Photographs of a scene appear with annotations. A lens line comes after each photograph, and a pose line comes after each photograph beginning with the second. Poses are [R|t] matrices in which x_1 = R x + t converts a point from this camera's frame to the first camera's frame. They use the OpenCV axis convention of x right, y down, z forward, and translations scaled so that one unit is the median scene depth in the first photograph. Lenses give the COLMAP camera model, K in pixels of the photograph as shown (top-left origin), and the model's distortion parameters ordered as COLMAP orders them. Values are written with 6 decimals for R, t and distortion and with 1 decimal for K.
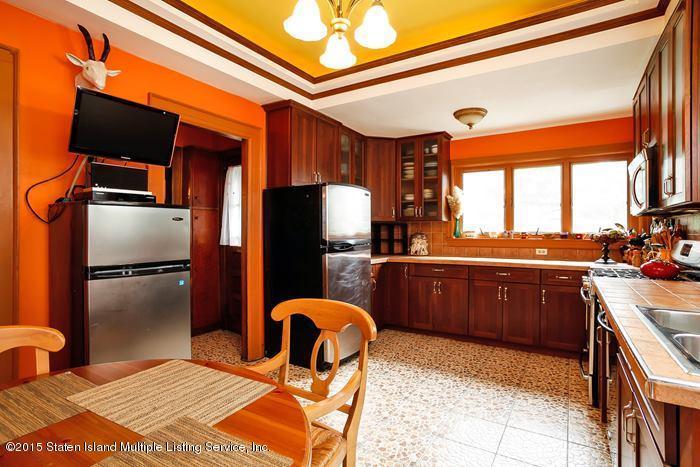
lens RADIAL K [[361.8, 0, 349.9], [0, 361.8, 232.6], [0, 0, 1]] dist [-0.024250, 0.000076]
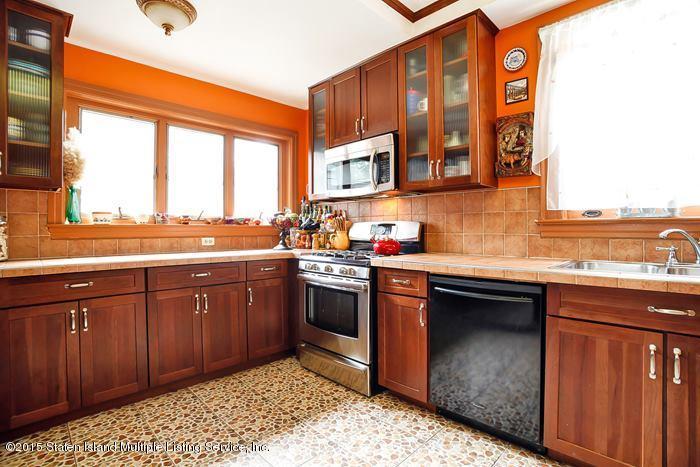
lens RADIAL K [[361.8, 0, 350.2], [0, 361.8, 231.0], [0, 0, 1]] dist [-0.024250, 0.000076]
pose [[0.202171, -0.003365, 0.979344, -0.160673], [0.005582, 0.999982, 0.002284, 0.030607], [-0.979334, 0.005005, 0.202186, 0.541081]]
